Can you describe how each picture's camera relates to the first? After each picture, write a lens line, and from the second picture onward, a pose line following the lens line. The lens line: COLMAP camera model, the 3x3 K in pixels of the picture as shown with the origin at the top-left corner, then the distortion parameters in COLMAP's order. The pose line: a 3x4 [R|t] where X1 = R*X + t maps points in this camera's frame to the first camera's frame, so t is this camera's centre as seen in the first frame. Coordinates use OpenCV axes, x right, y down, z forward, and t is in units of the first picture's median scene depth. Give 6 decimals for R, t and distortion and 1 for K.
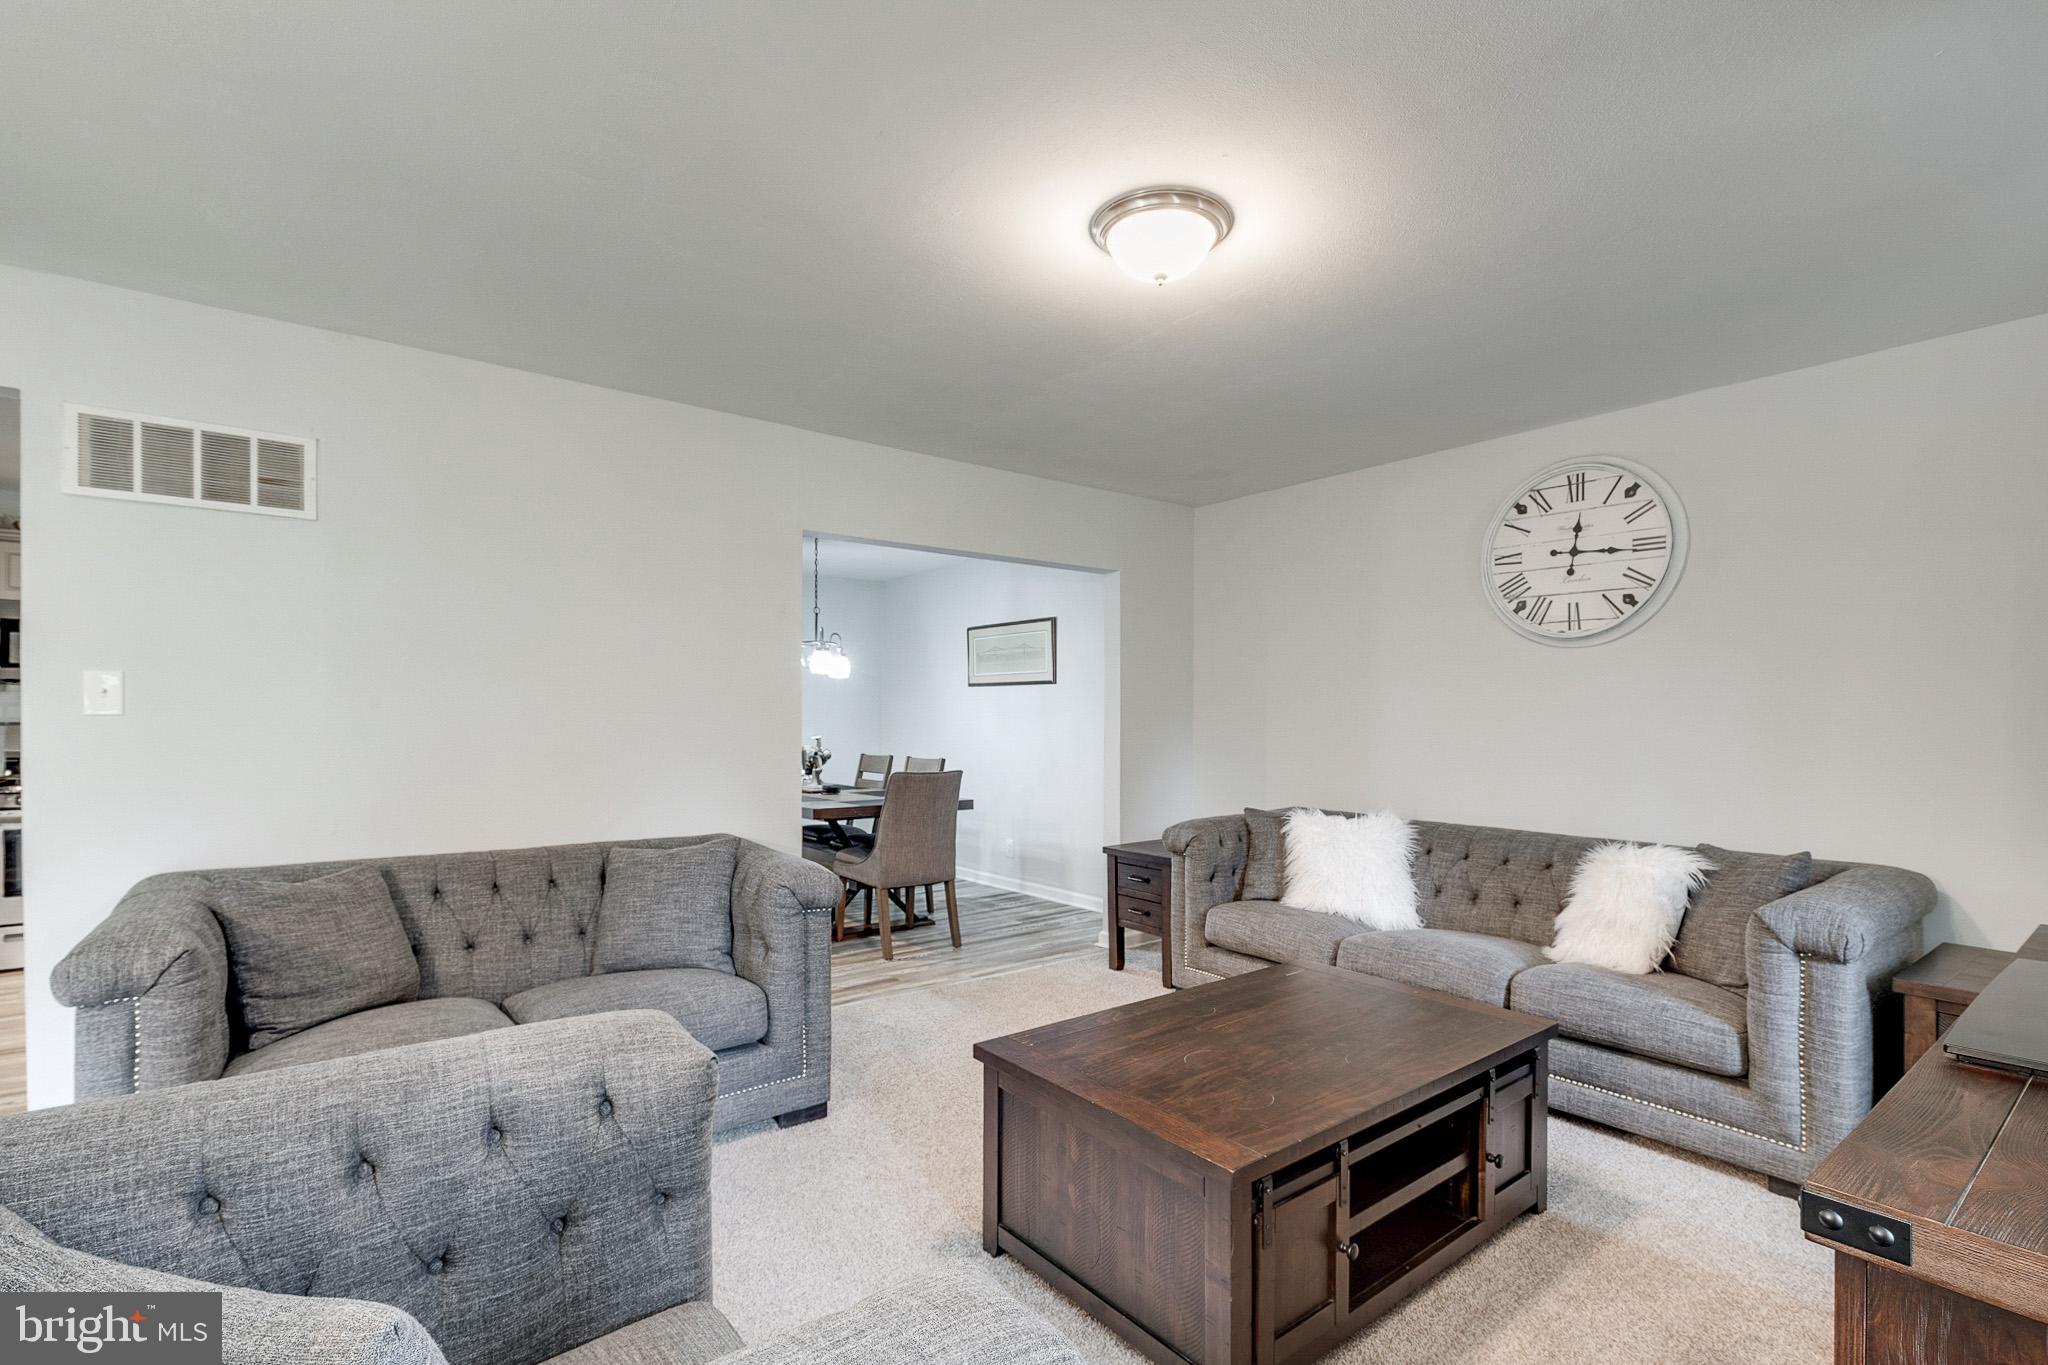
lens RADIAL K [[932.5, 0, 1019.8], [0, 932.5, 699.7], [0, 0, 1]] dist [0.015672, -0.000326]
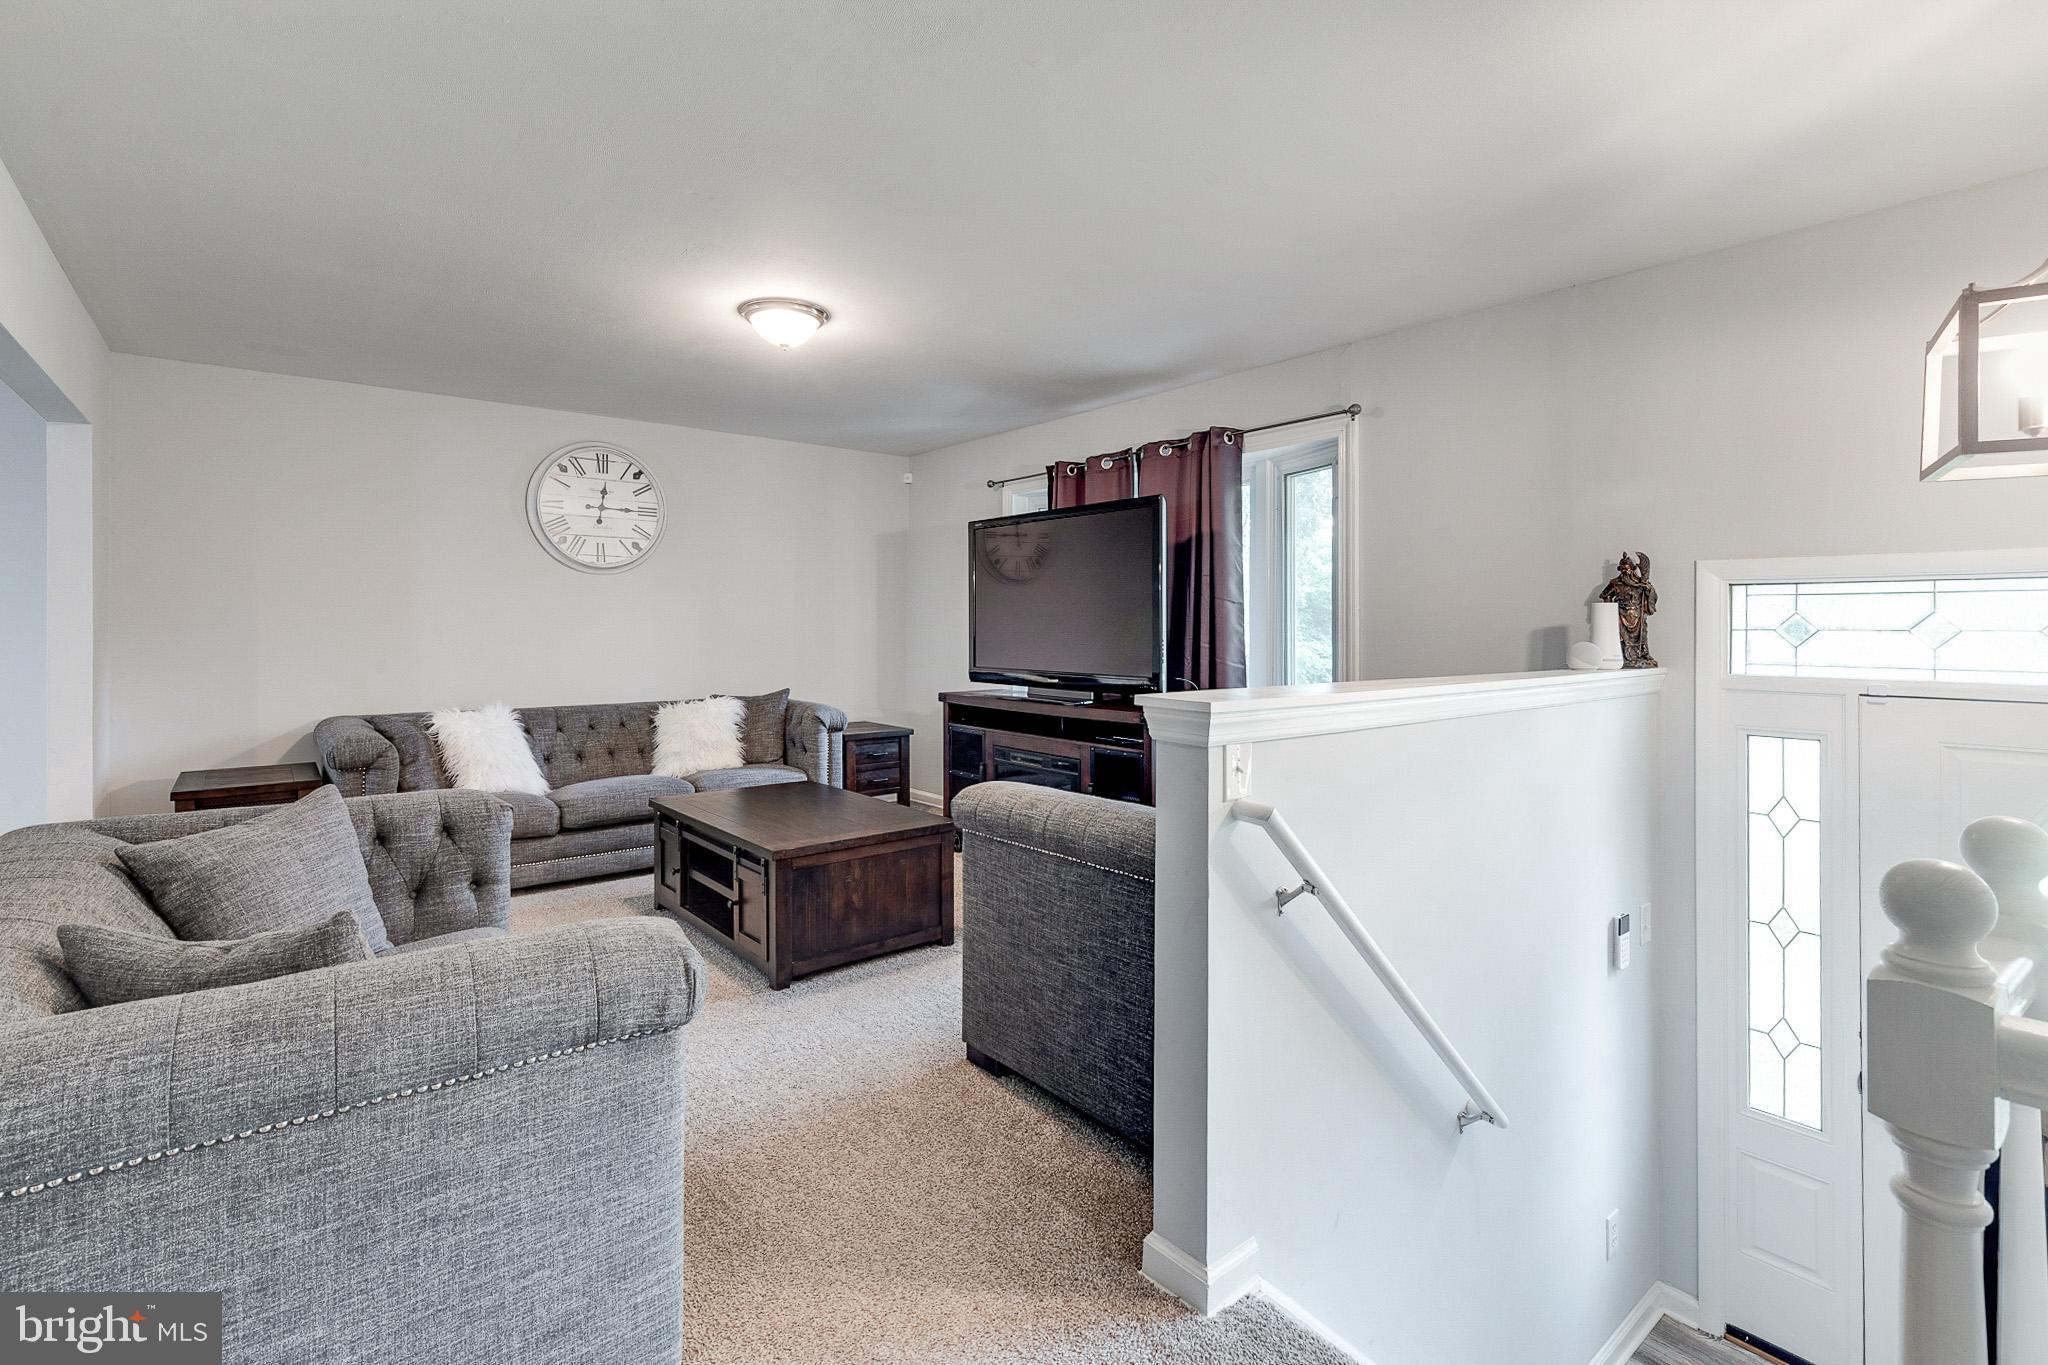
lens RADIAL K [[932.5, 0, 1008.8], [0, 932.5, 617.9], [0, 0, 1]] dist [0.015672, -0.000326]
pose [[-0.012141, 0.001939, 0.999924, -0.859449], [-0.008951, 0.999958, -0.002047, 0.008648], [-0.999886, -0.008976, -0.012123, 0.395644]]
